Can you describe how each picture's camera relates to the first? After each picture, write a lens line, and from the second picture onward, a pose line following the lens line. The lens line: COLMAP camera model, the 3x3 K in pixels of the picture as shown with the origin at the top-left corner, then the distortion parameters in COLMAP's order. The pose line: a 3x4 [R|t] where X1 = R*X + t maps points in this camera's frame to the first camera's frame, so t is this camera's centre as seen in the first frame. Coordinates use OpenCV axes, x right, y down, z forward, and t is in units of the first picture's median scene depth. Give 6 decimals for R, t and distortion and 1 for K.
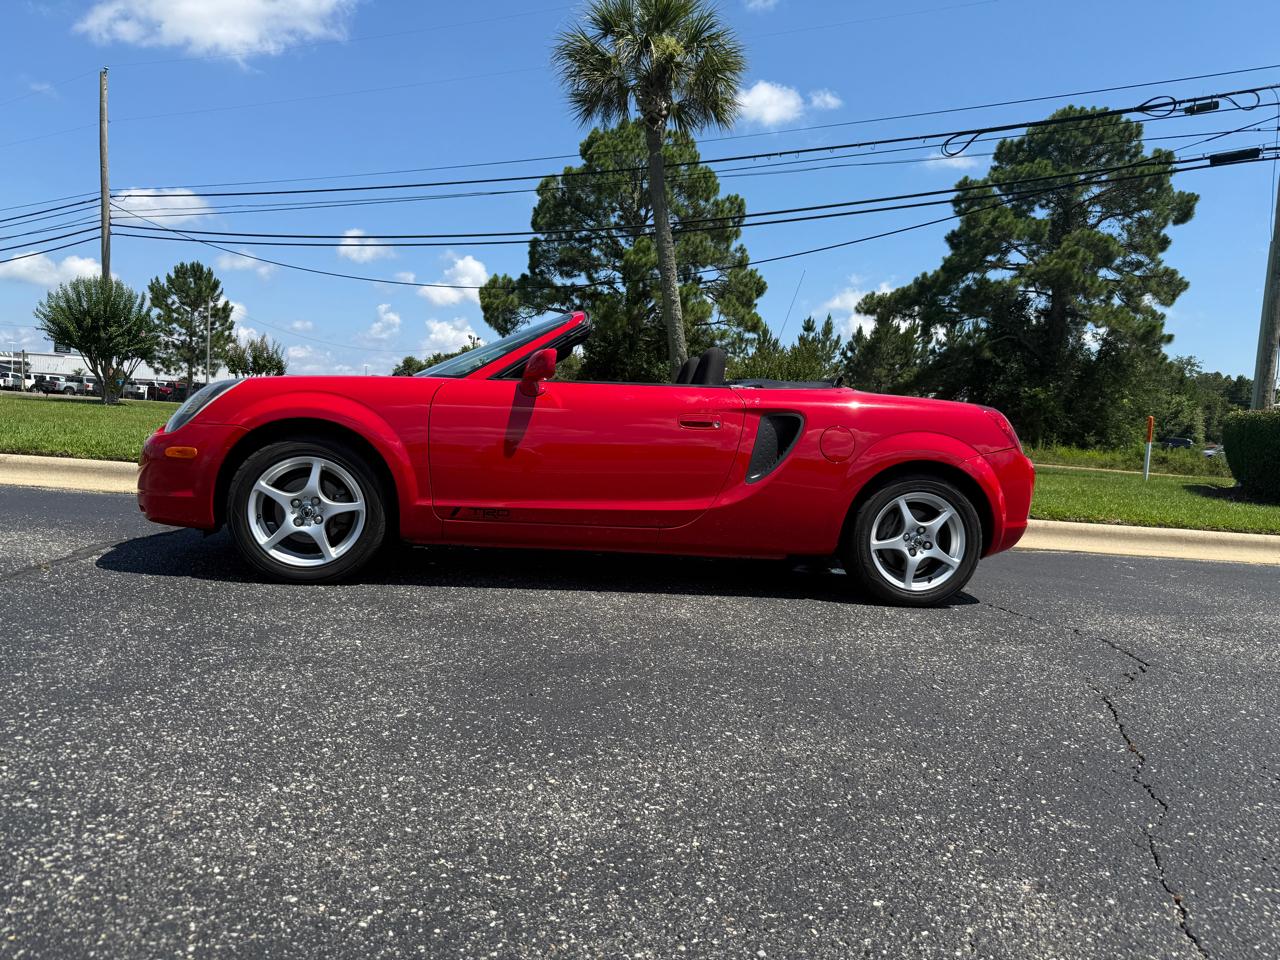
lens RADIAL K [[918.6, 0, 646.5], [0, 918.6, 481.9], [0, 0, 1]] dist [0.008432, -0.021661]
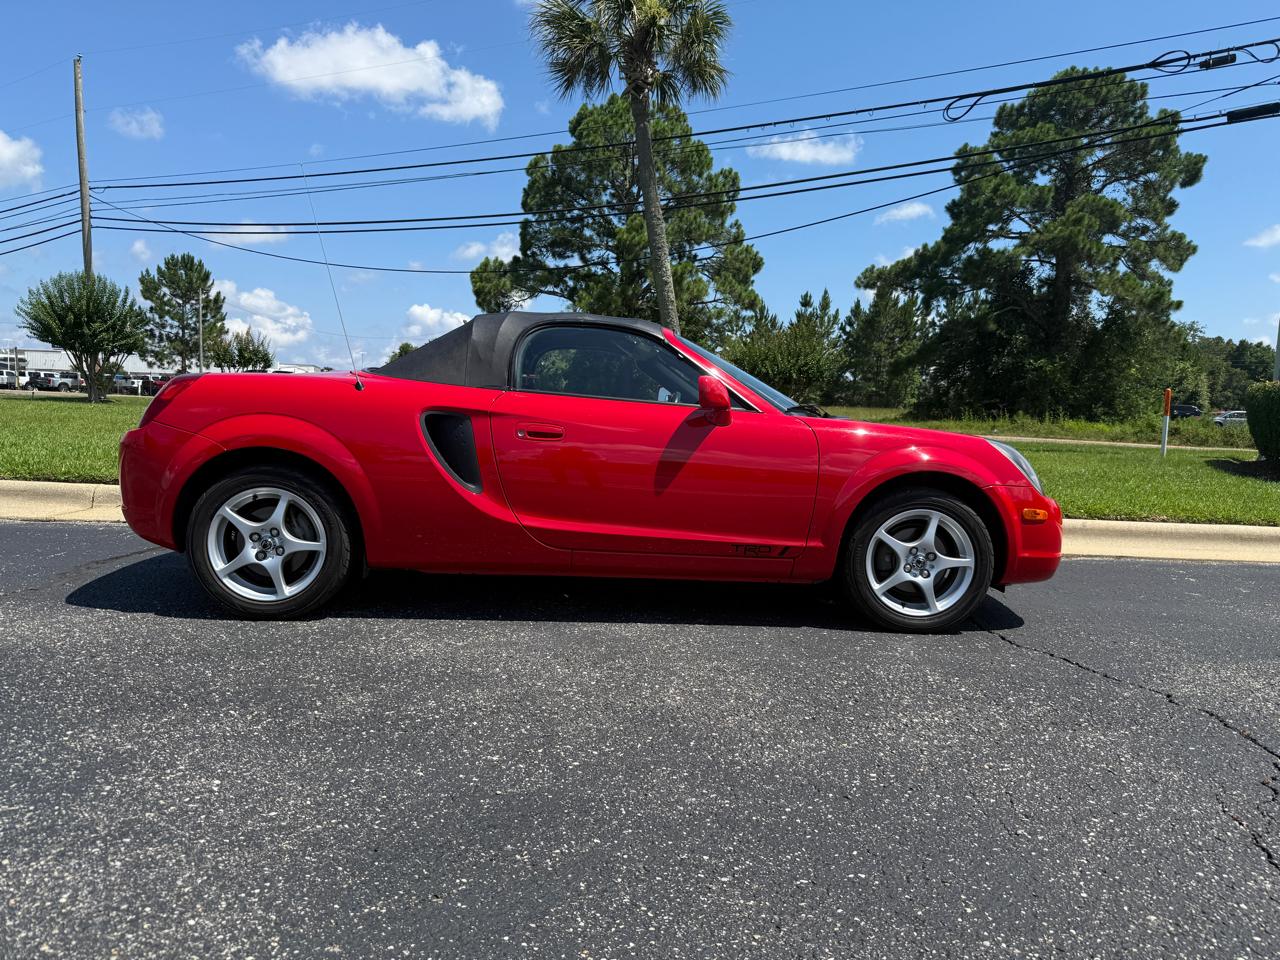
lens RADIAL K [[919.9, 0, 643.7], [0, 919.9, 483.9], [0, 0, 1]] dist [-0.002018, -0.004497]
pose [[0.999643, -0.026327, -0.004445, 0.002063], [0.026426, 0.999368, 0.023765, -0.004542], [0.003817, -0.023874, 0.999708, 0.018651]]
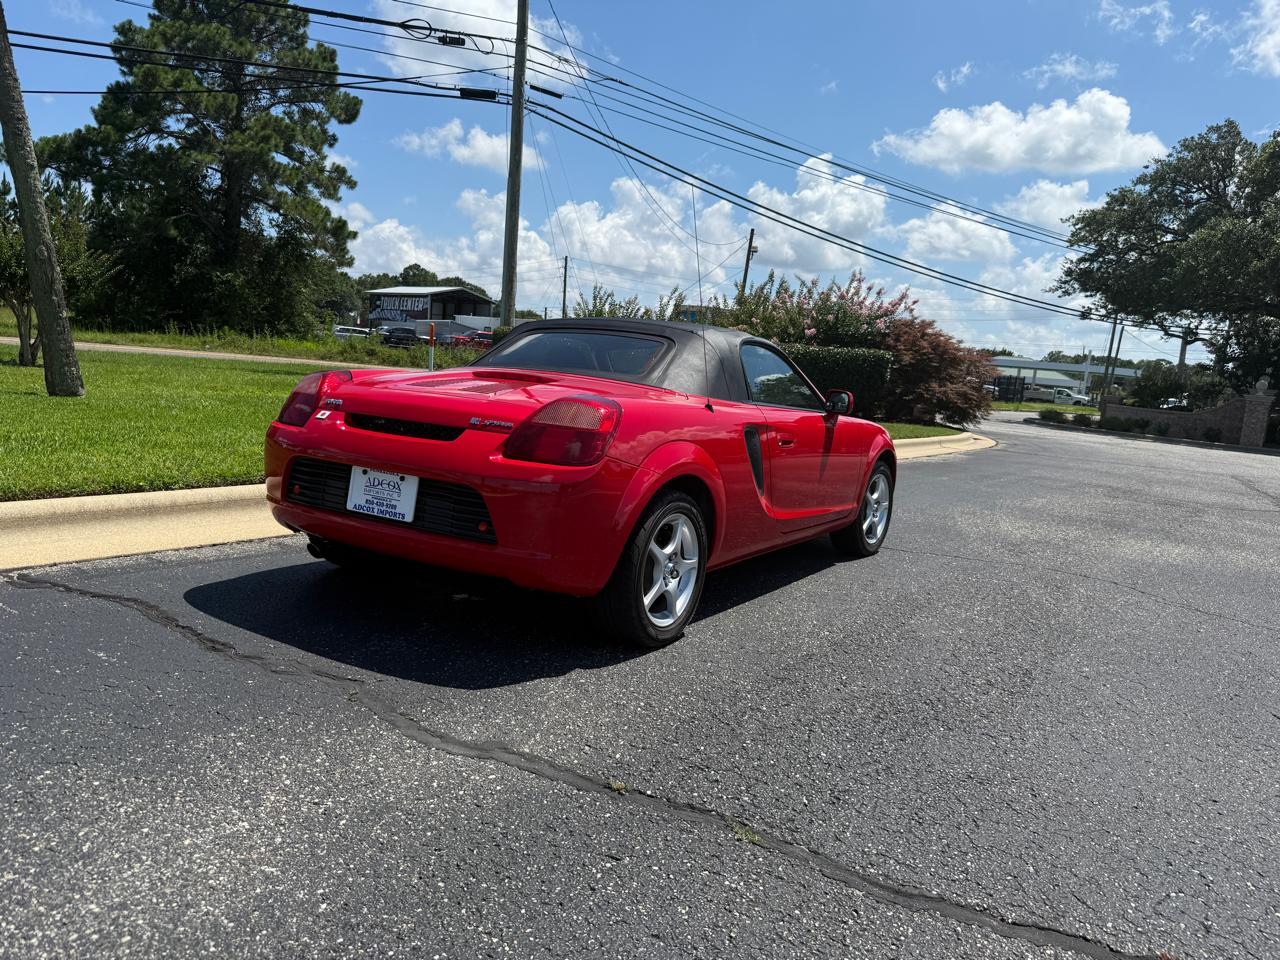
lens RADIAL K [[917.7, 0, 637.6], [0, 917.7, 484.2], [0, 0, 1]] dist [0.017474, -0.030413]
pose [[0.605654, -0.116846, 0.787102, -0.096343], [0.004961, 0.989695, 0.143104, -0.017439], [-0.795712, -0.082767, 0.599993, 0.053717]]
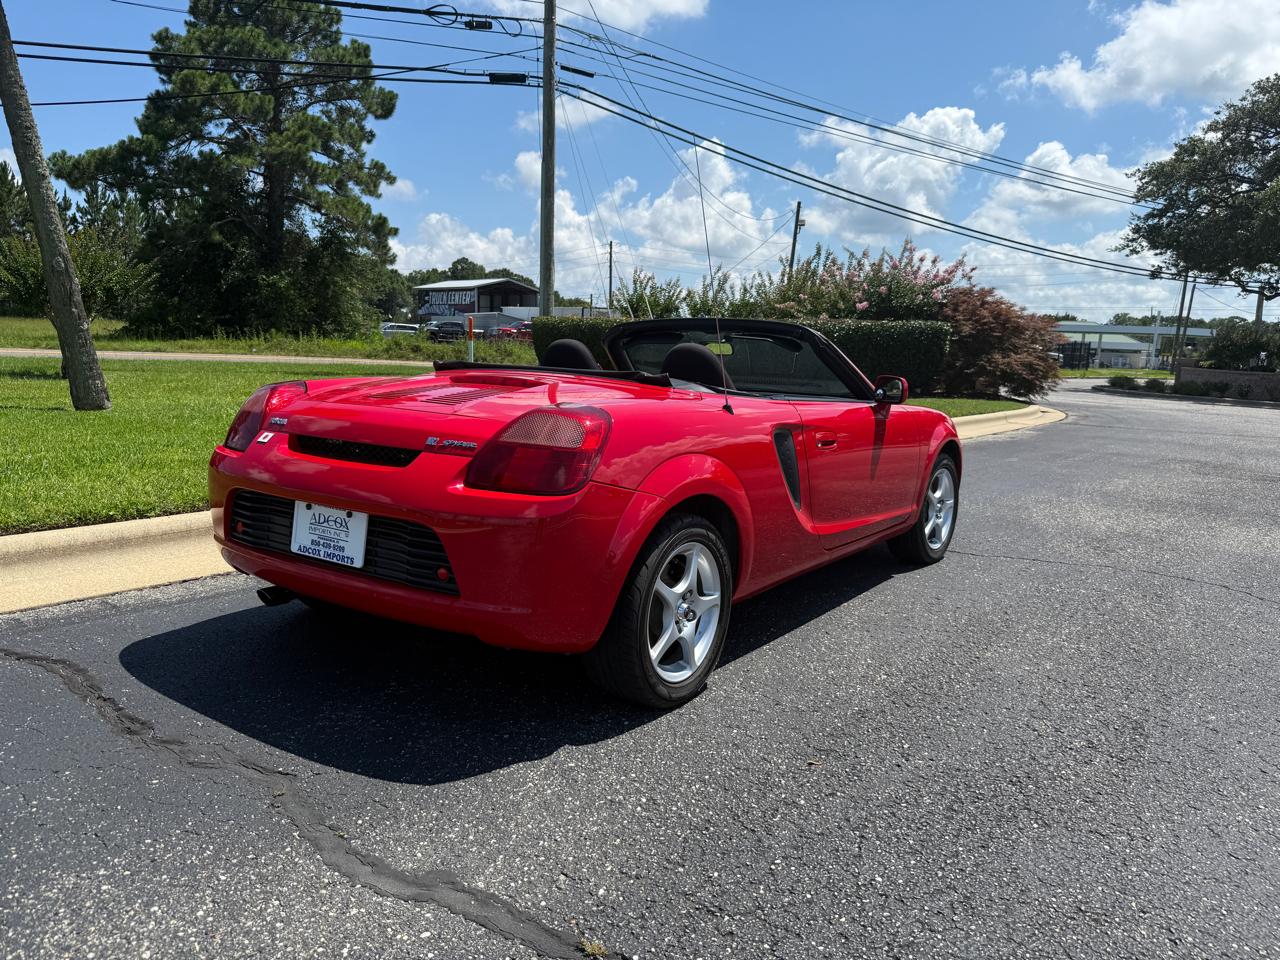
lens RADIAL K [[922.9, 0, 636.3], [0, 922.9, 484.9], [0, 0, 1]] dist [-0.008153, 0.001226]
pose [[0.648097, -0.153968, 0.745832, -0.081665], [0.051094, 0.985934, 0.159136, -0.018066], [-0.759842, -0.065028, 0.646847, 0.059921]]
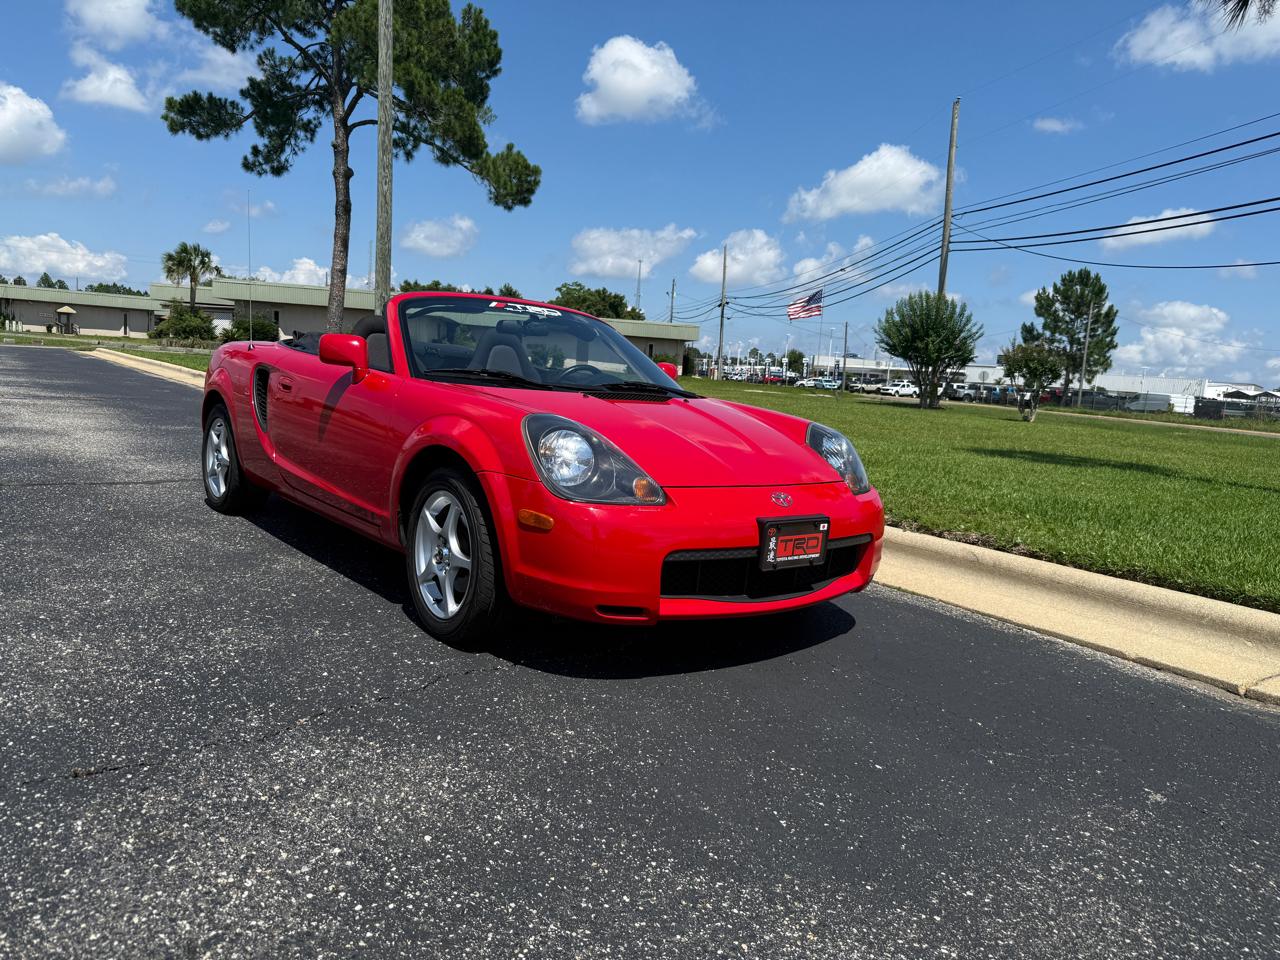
lens RADIAL K [[913.9, 0, 633.0], [0, 913.9, 480.8], [0, 0, 1]] dist [0.010600, -0.023882]
pose [[0.592651, 0.078123, -0.801662, 0.090596], [-0.085994, 0.995734, 0.033462, -0.003930], [0.800856, 0.049107, 0.596840, 0.071923]]
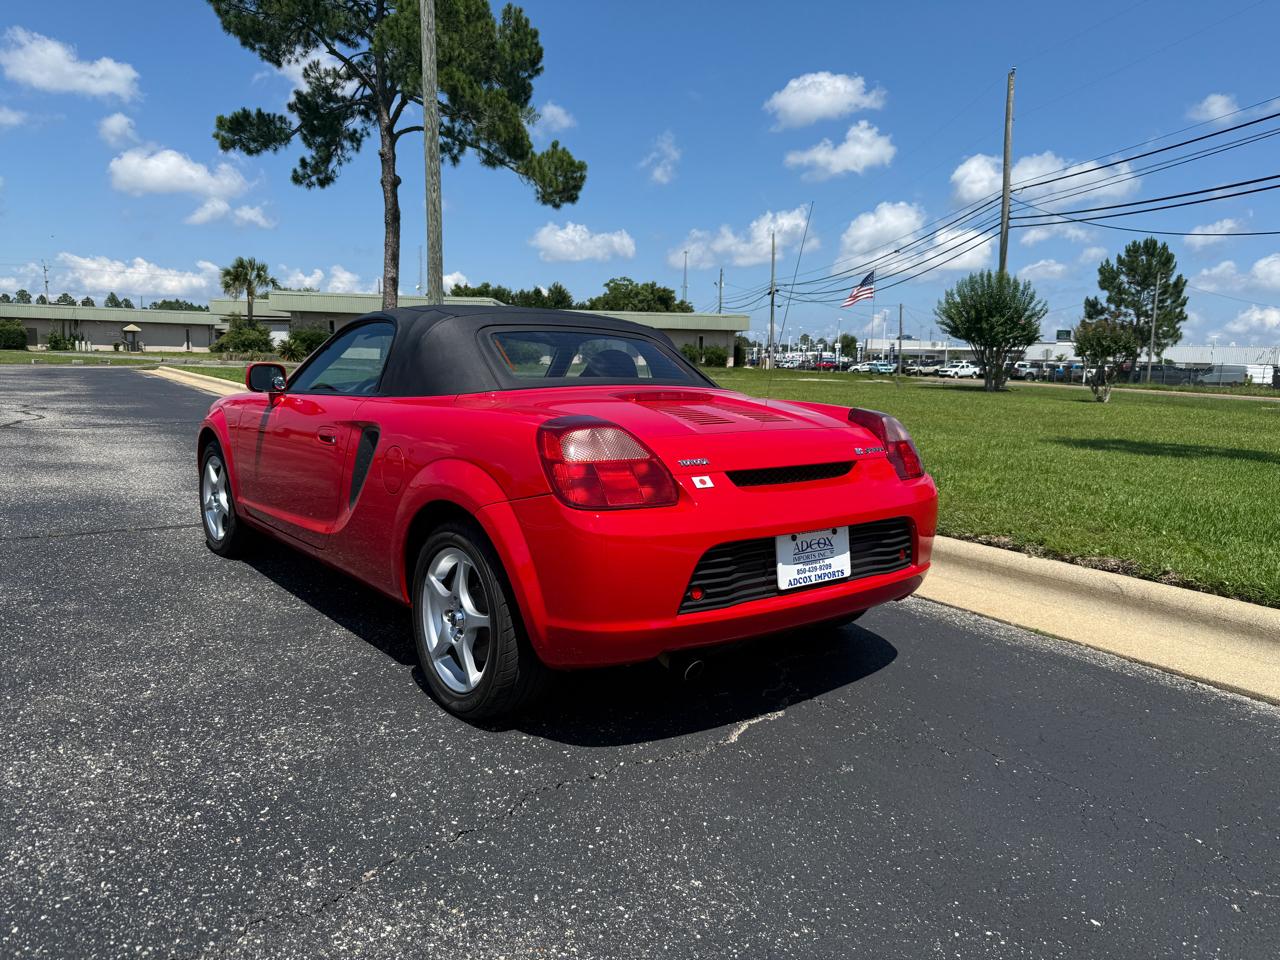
lens RADIAL K [[913.9, 0, 633.0], [0, 913.9, 480.8], [0, 0, 1]] dist [0.010600, -0.023882]
pose [[0.546488, 0.063942, -0.835023, 0.079507], [-0.048342, 0.997827, 0.044771, -0.007681], [0.836071, 0.015900, 0.548391, 0.075366]]
